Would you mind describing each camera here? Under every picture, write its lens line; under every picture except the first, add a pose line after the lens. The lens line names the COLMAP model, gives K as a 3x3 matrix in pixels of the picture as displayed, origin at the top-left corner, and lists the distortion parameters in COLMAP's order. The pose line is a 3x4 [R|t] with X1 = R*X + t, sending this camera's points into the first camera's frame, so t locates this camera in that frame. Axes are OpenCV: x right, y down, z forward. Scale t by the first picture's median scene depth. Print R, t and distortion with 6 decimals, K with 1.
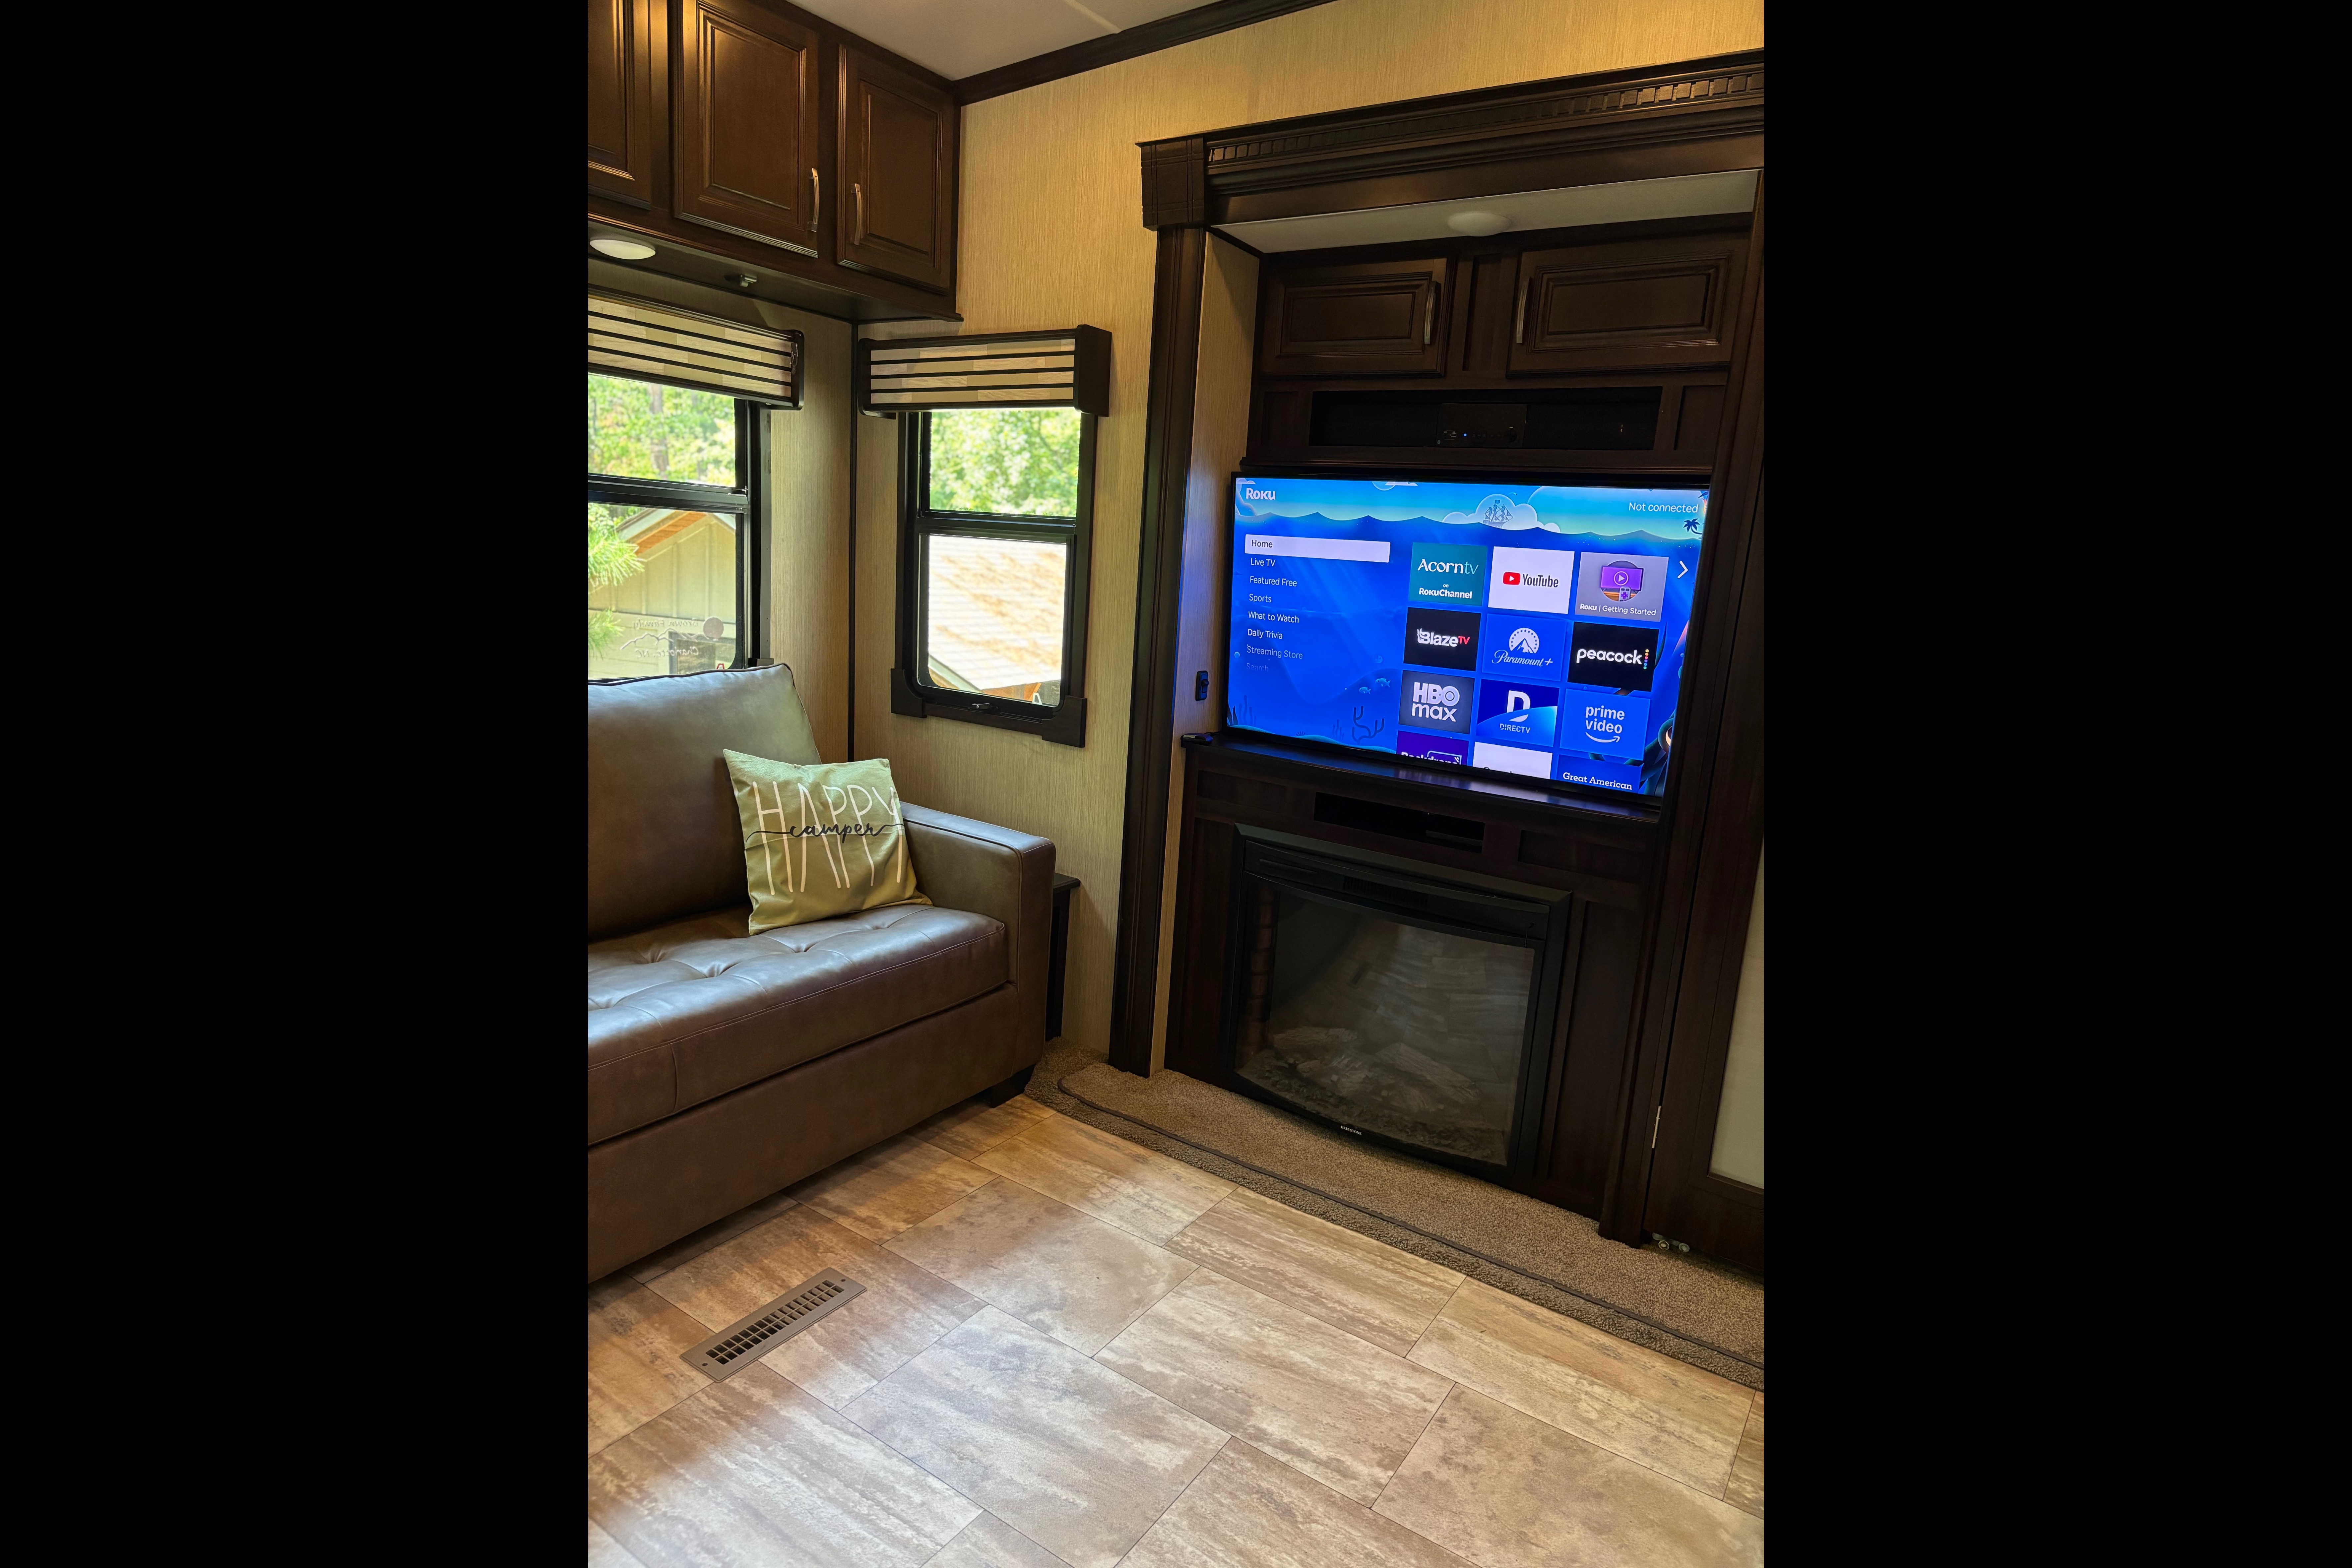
lens RADIAL K [[1179.7, 0, 1176.0], [0, 1179.7, 784.0], [0, 0, 1]] dist [0.002360, -0.000193]
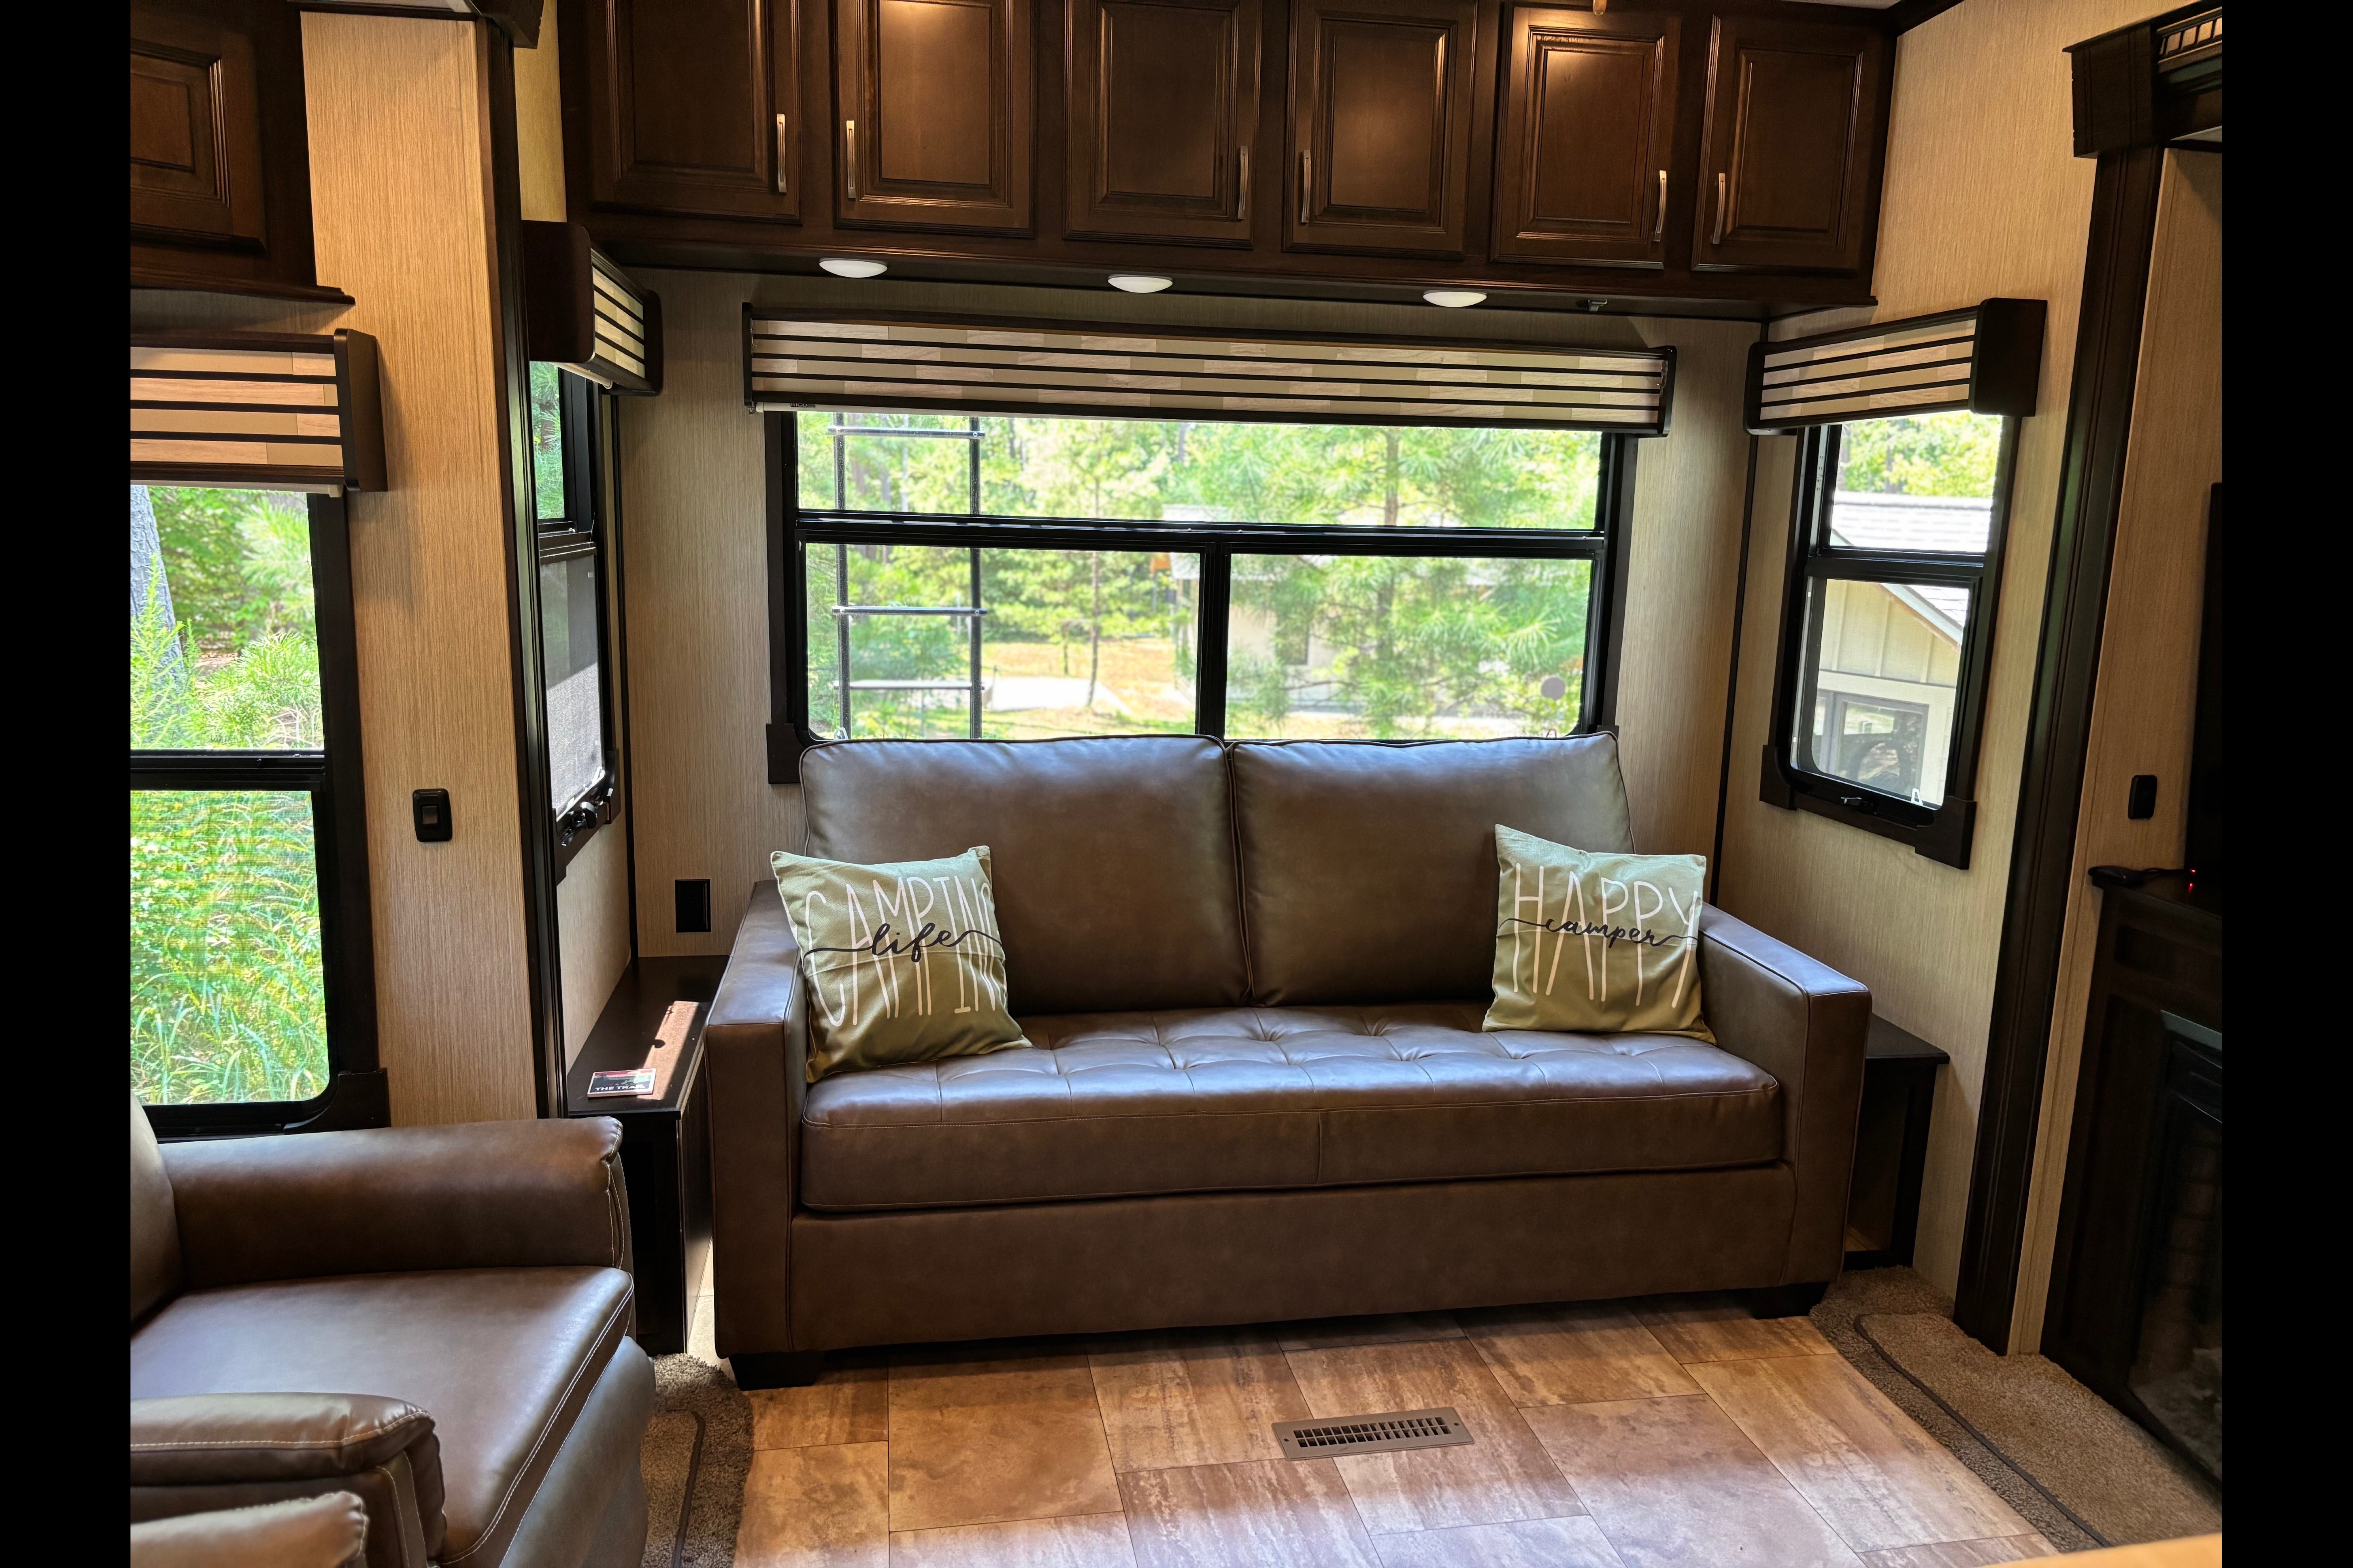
lens RADIAL K [[1585.0, 0, 1176.5], [0, 1585.0, 784.0], [0, 0, 1]] dist [0.001036, -0.001070]
pose [[0.694207, 0.076160, -0.715734, 0.304945], [-0.118923, 0.992856, -0.009697, -0.018618], [0.709883, 0.091849, 0.698305, -0.025171]]
